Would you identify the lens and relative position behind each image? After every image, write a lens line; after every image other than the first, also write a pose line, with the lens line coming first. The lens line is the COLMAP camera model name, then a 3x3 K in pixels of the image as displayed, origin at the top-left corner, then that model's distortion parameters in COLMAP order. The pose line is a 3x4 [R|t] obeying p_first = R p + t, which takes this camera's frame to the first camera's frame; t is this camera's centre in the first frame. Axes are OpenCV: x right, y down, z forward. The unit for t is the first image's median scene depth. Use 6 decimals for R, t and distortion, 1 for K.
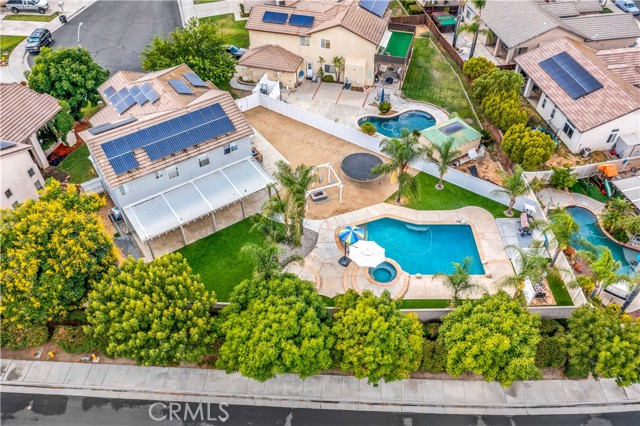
lens RADIAL K [[509.1, 0, 320.0], [0, 509.1, 213.0], [0, 0, 1]] dist [-0.007244, -0.002642]
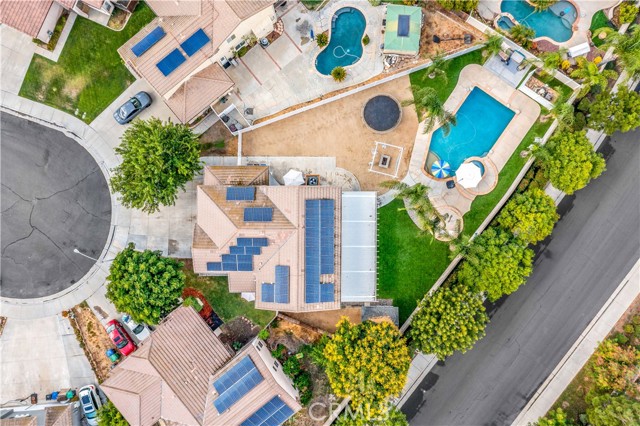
lens RADIAL K [[512.6, 0, 320.0], [0, 512.6, 213.0], [0, 0, 1]] dist [-0.010077, -0.004812]
pose [[0.571021, -0.820935, 0.000864, -0.186844], [0.586090, 0.408405, 0.699789, -0.898524], [-0.574834, -0.399087, 0.714349, 0.129258]]
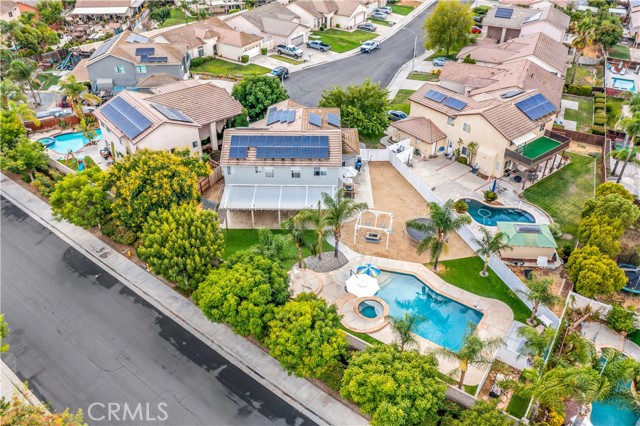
lens RADIAL K [[512.6, 0, 320.0], [0, 512.6, 213.0], [0, 0, 1]] dist [-0.010077, -0.004812]
pose [[0.815869, 0.337659, -0.469407, 0.385499], [-0.413243, 0.908307, -0.064878, 0.036638], [0.404459, 0.246911, 0.880595, -0.046224]]
